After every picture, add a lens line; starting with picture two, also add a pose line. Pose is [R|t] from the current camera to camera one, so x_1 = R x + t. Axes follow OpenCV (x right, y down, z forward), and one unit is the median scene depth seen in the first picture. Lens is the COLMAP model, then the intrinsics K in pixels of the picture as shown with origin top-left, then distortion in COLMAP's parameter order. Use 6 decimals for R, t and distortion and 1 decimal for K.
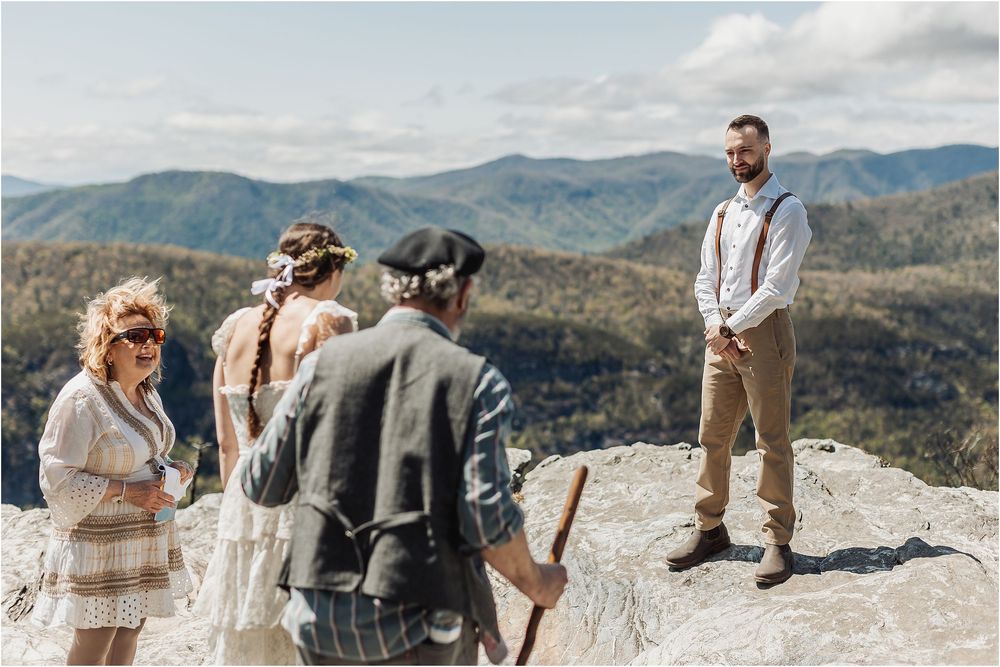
lens RADIAL K [[1507.4, 0, 525.3], [0, 1507.4, 356.1], [0, 0, 1]] dist [0.020227, 0.000000]
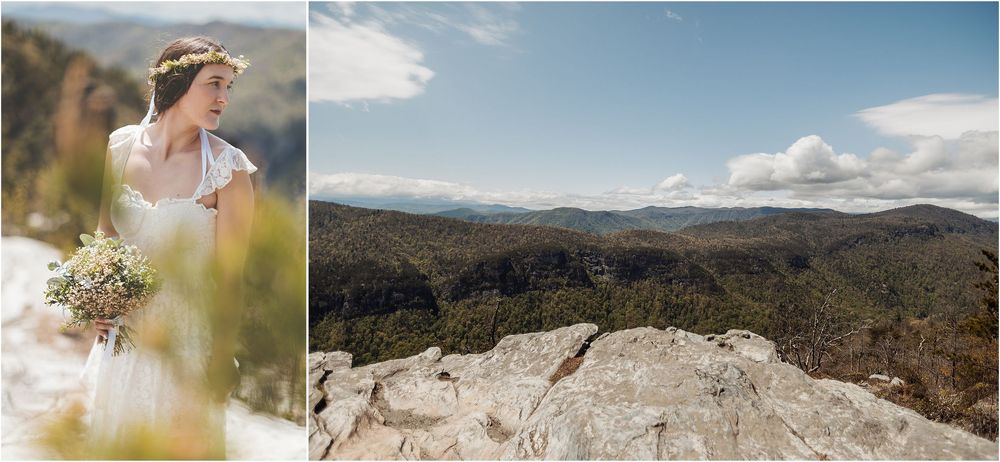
lens RADIAL K [[1505.5, 0, 501.0], [0, 1505.5, 232.0], [0, 0, 1]] dist [-0.040679, 0.000000]
pose [[0.999468, 0.028811, 0.015263, -0.459343], [-0.027779, 0.997561, -0.064041, 0.195573], [-0.017071, 0.063583, 0.997831, -2.903198]]
